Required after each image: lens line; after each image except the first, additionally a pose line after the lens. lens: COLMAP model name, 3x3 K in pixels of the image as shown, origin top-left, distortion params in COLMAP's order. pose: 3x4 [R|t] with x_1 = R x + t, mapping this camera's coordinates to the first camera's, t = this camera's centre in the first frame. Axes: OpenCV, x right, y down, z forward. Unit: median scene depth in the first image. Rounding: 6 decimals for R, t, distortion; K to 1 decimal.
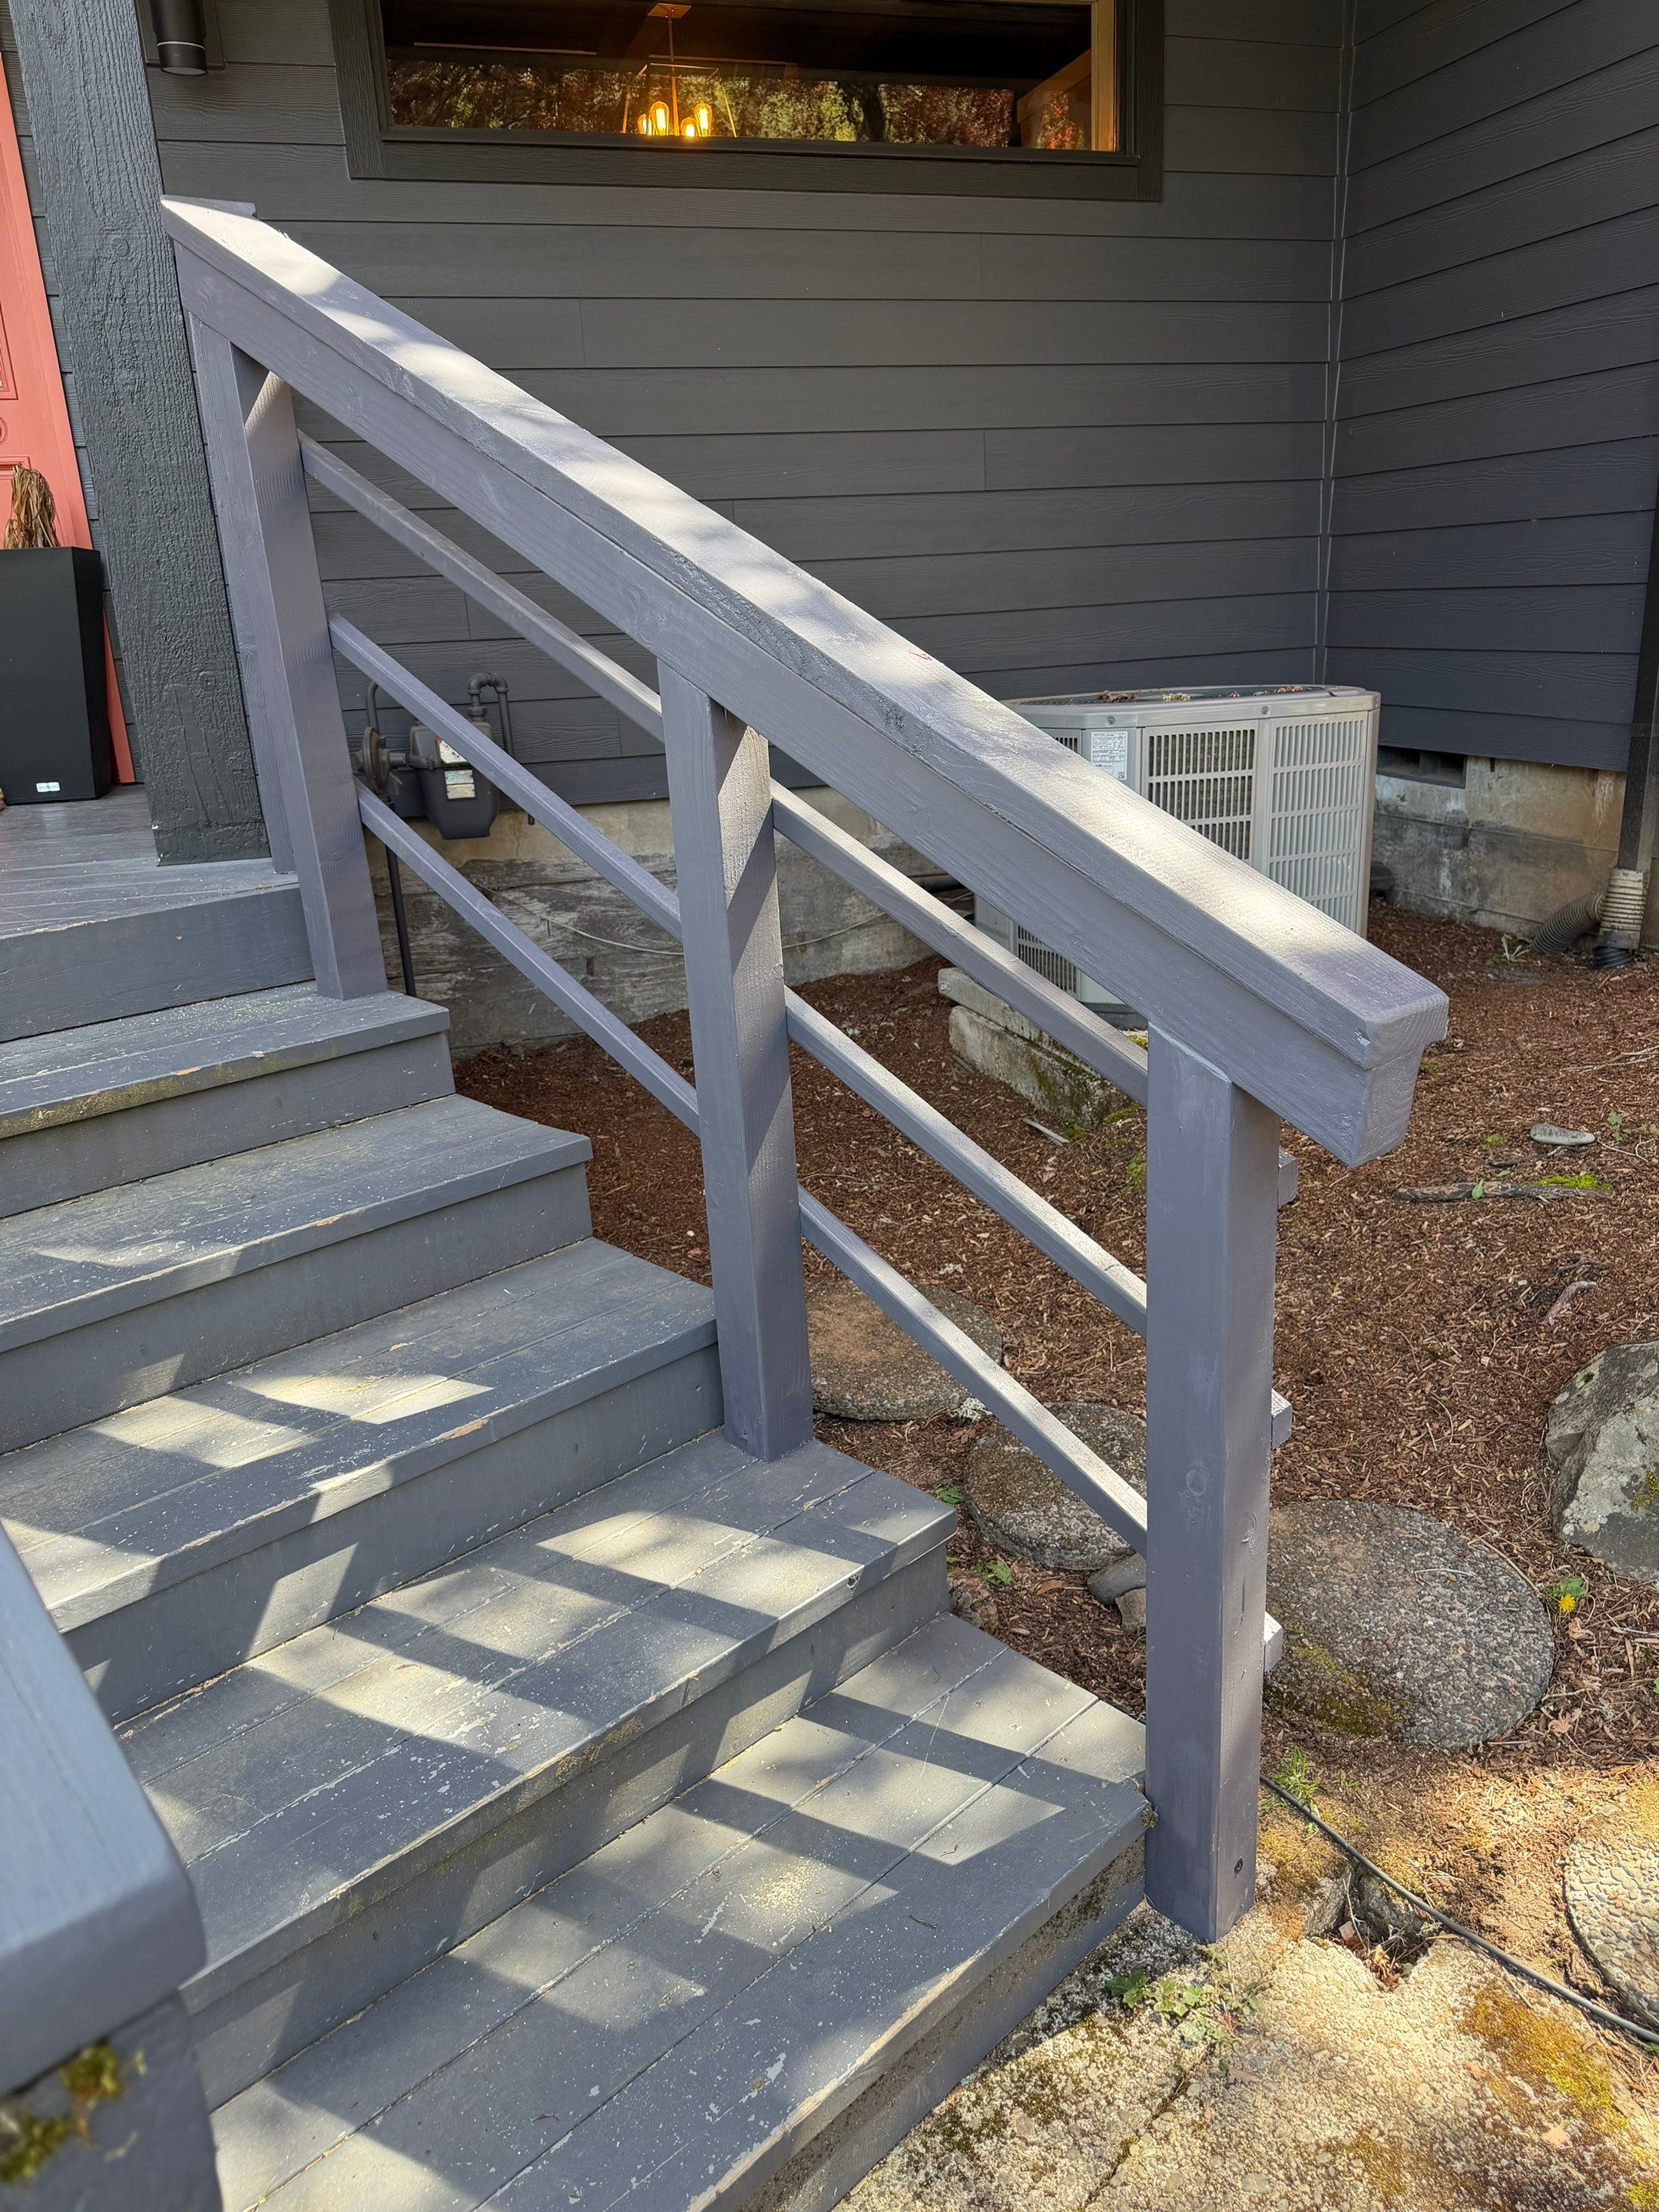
lens RADIAL K [[1567.9, 0, 830.3], [0, 1567.9, 1113.8], [0, 0, 1]] dist [0.018579, -0.005472]
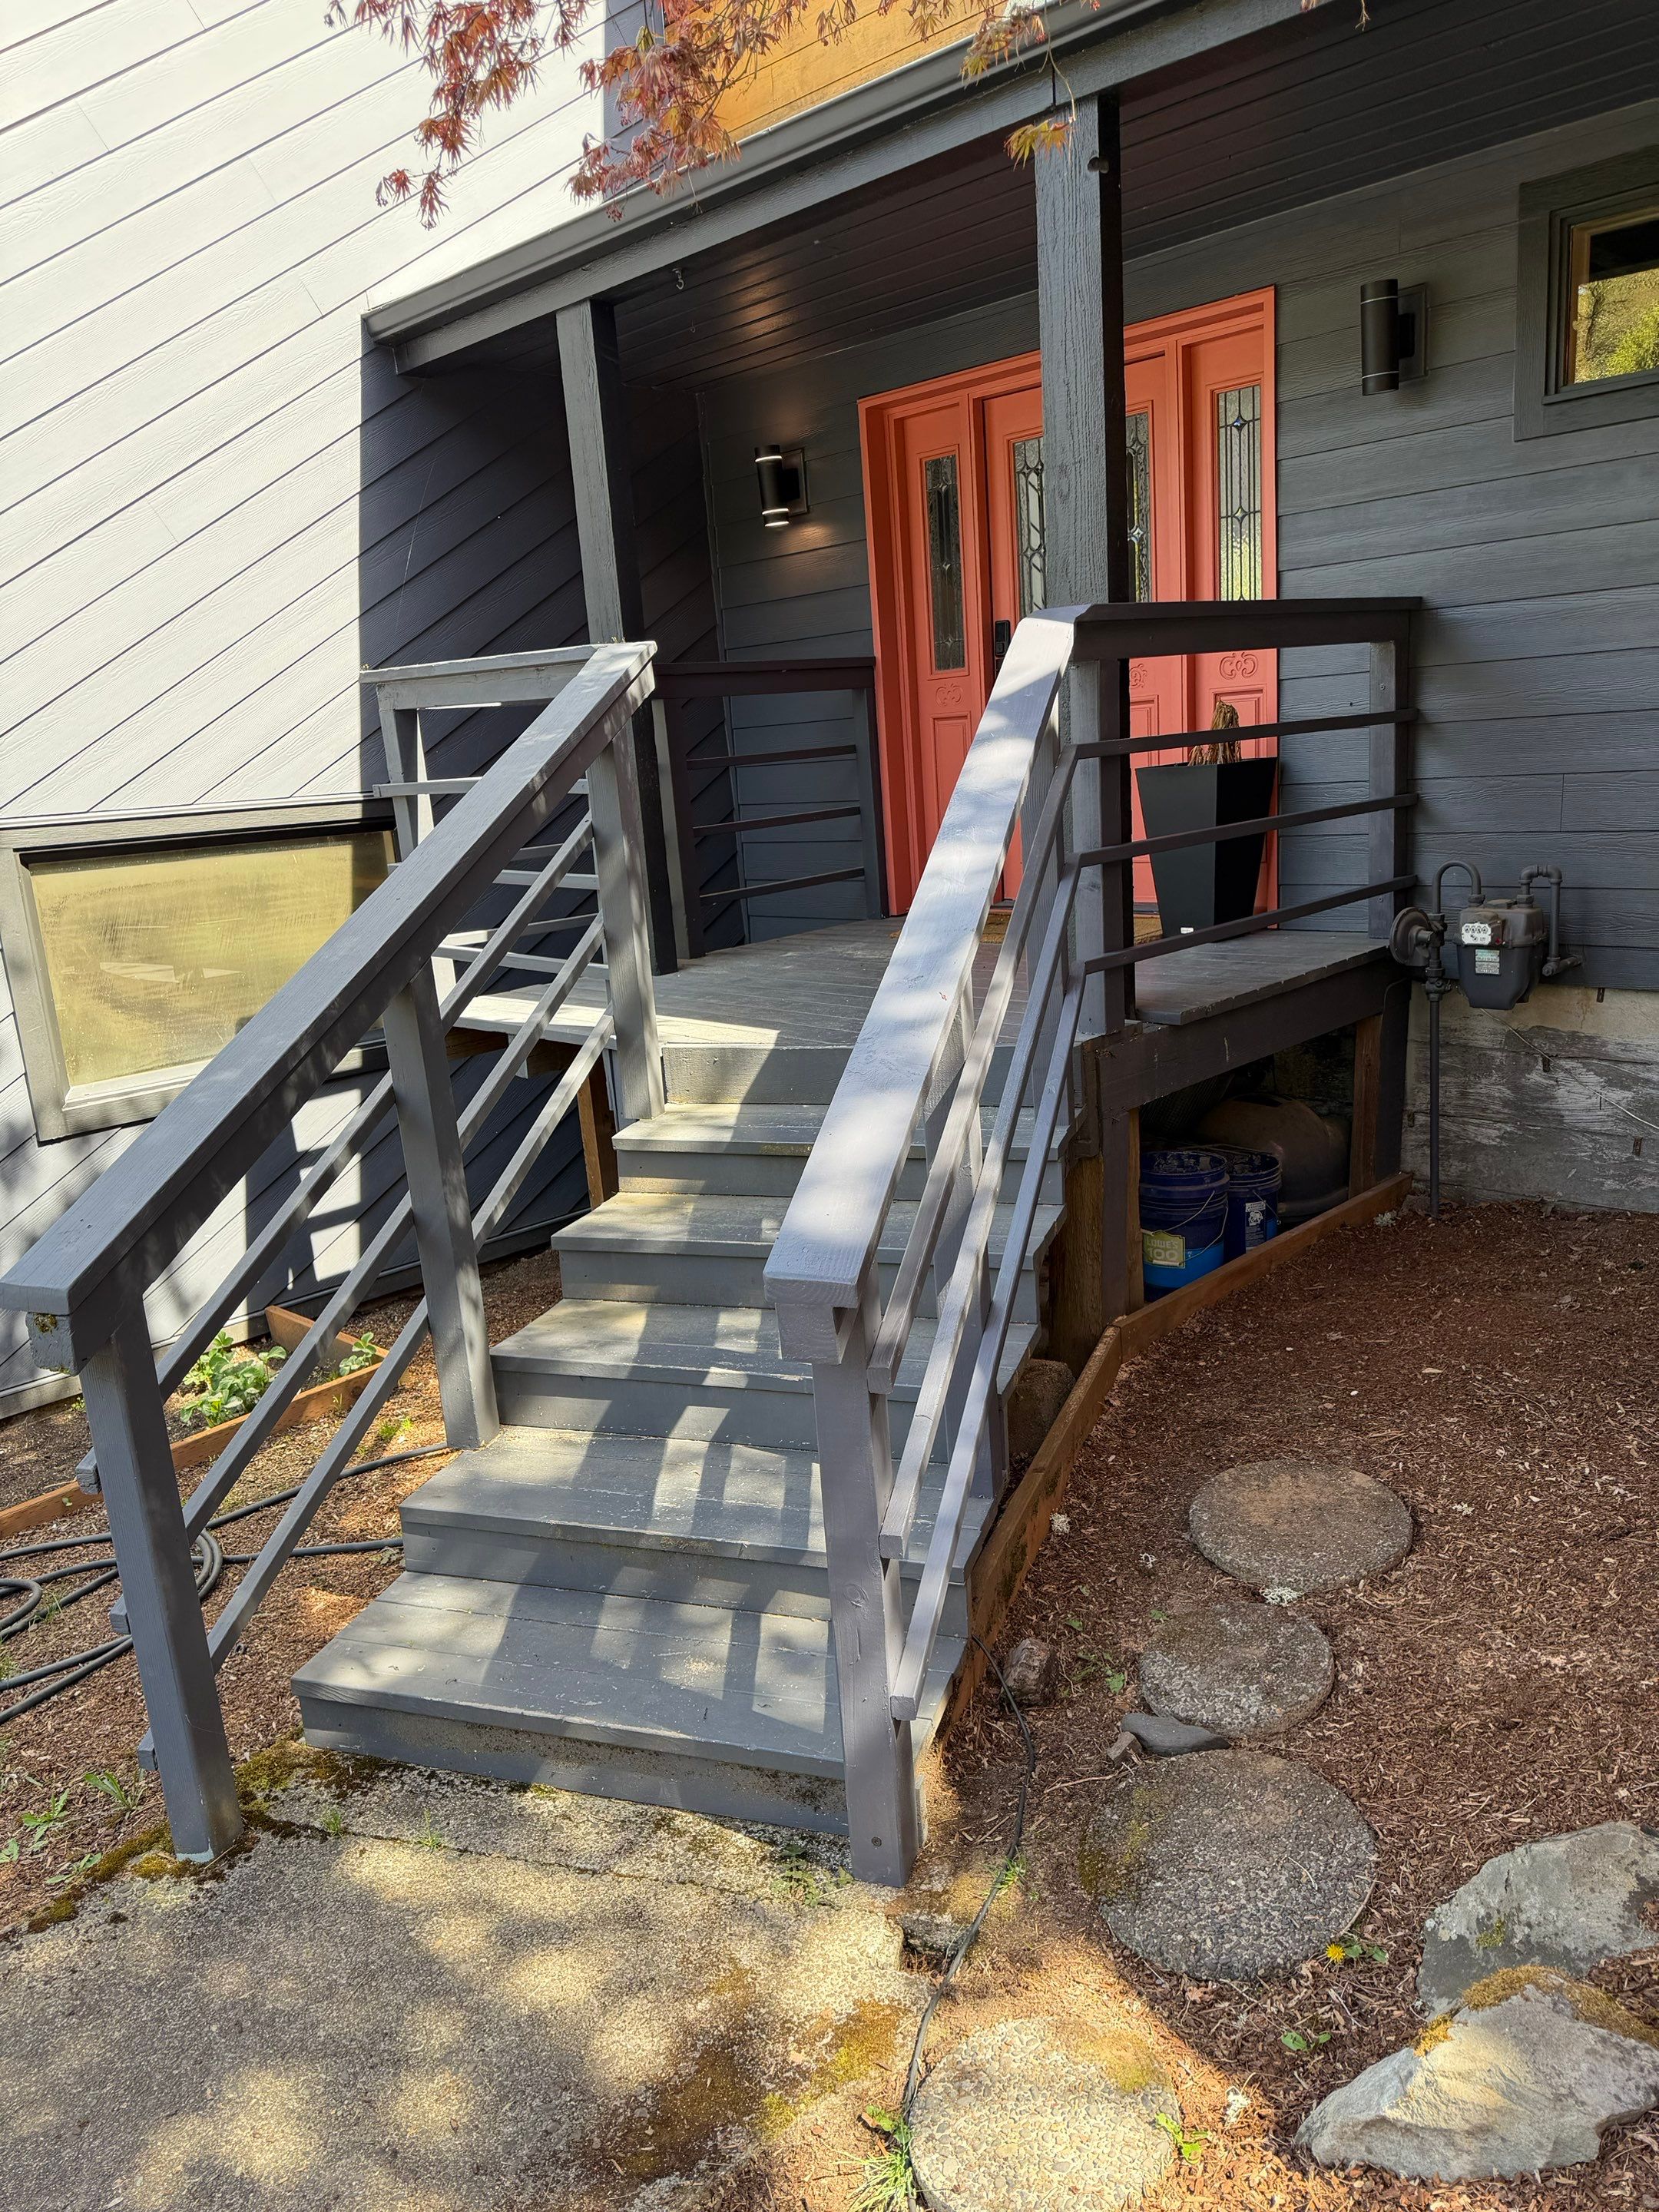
lens RADIAL K [[1567.9, 0, 821.1], [0, 1567.9, 1103.4], [0, 0, 1]] dist [0.018579, -0.005472]
pose [[0.459590, 0.214217, -0.861910, 0.528916], [-0.232591, 0.965635, 0.115974, -0.131136], [0.857134, 0.147172, 0.493621, 0.057979]]
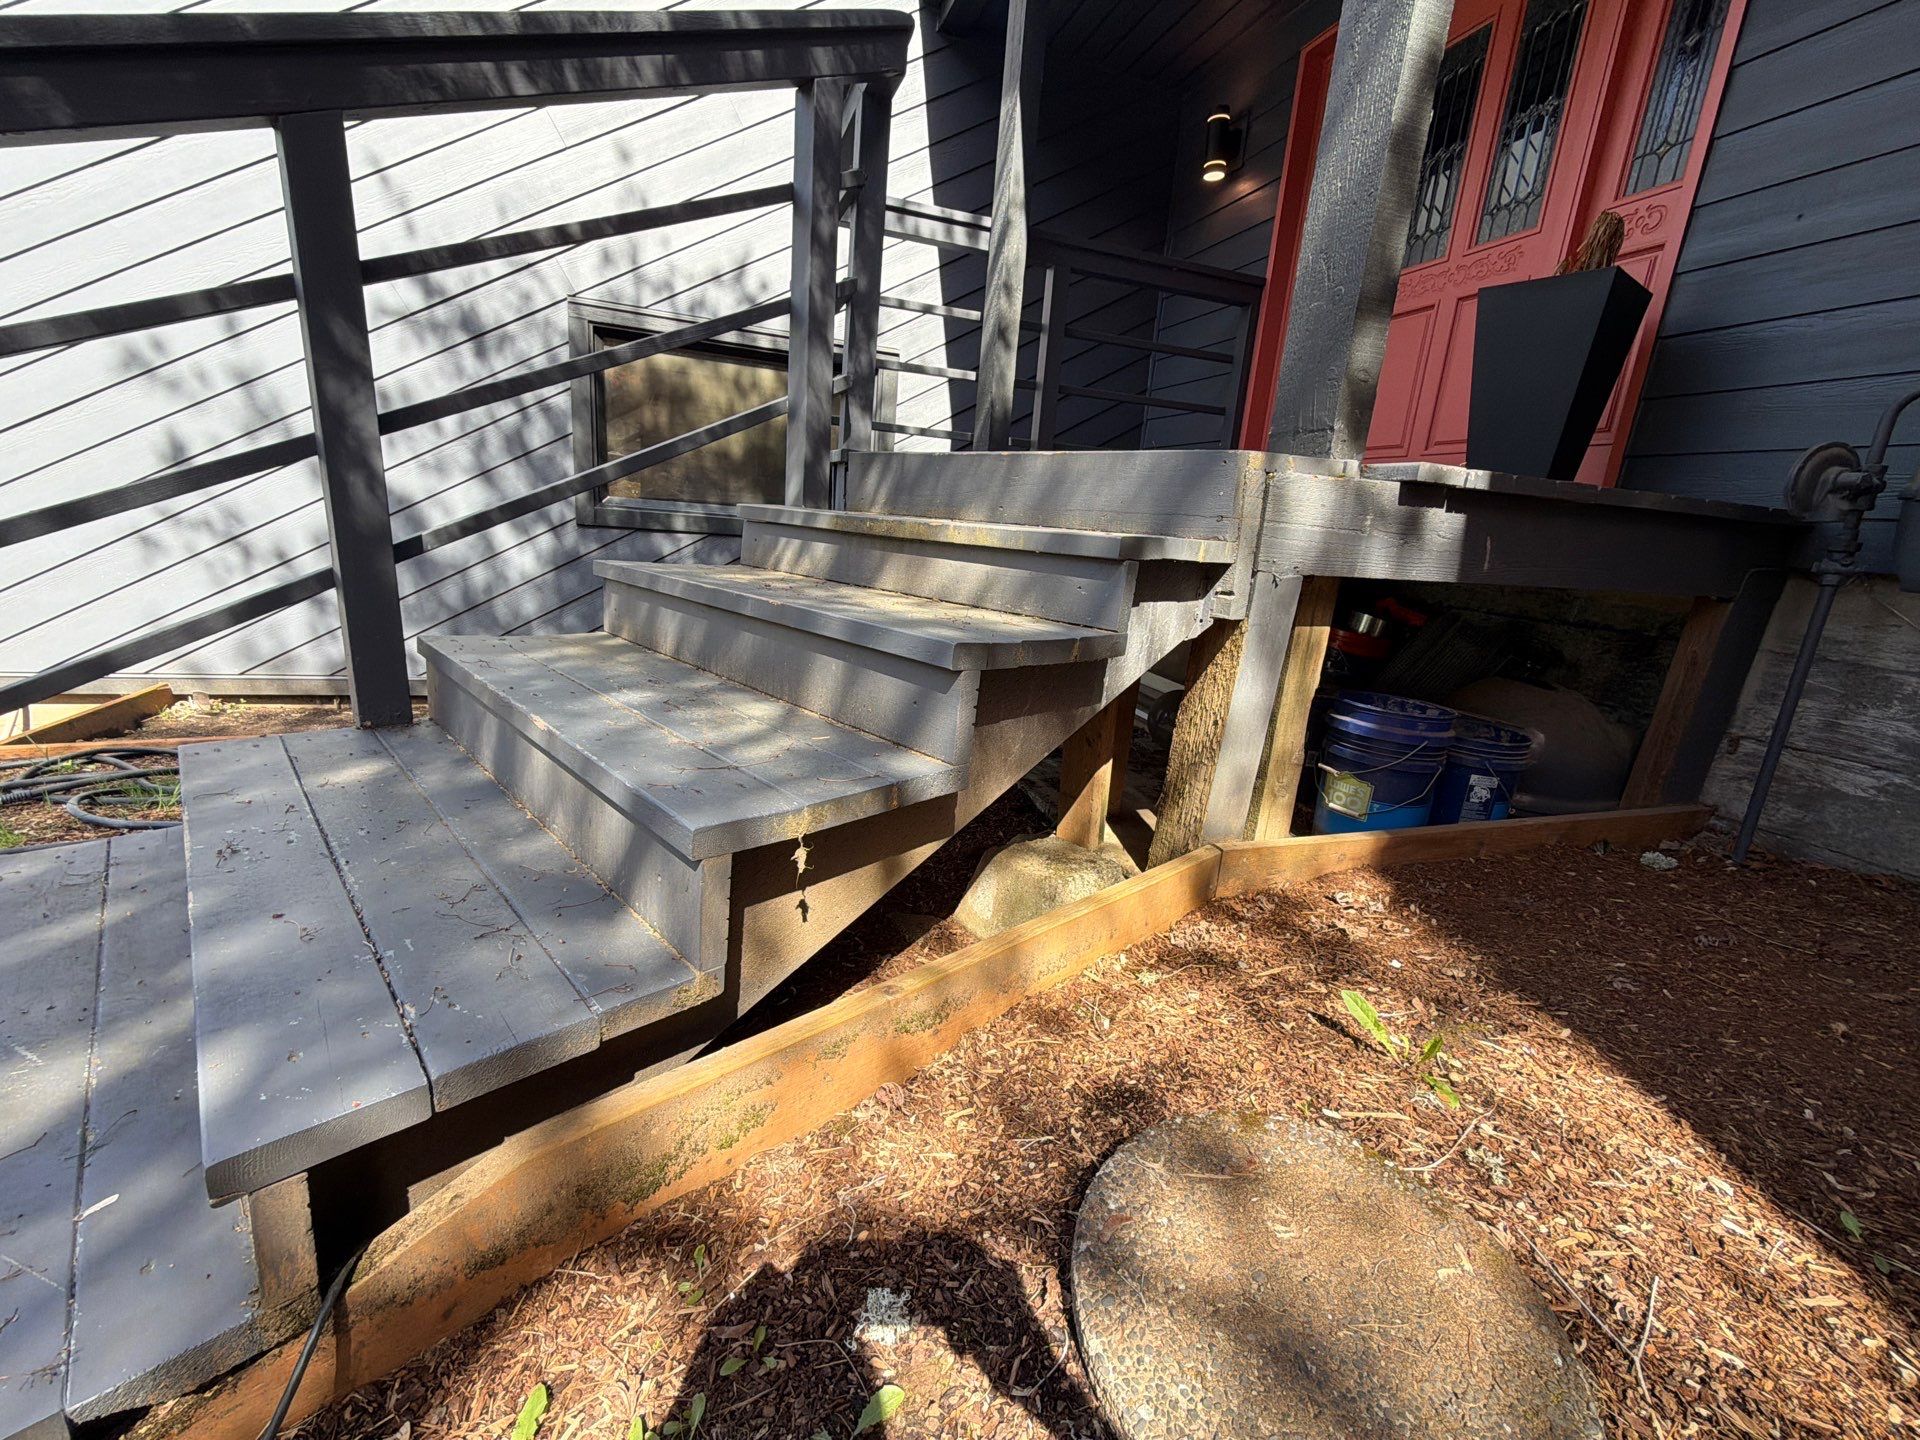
lens RADIAL K [[764.0, 0, 963.9], [0, 764.0, 713.3], [0, 0, 1]] dist [0.000036, 0.000324]
pose [[0.024925, 0.293645, -0.955589, 0.136760], [-0.387856, 0.883852, 0.261484, -0.034611], [0.921383, 0.364114, 0.135922, 0.530721]]
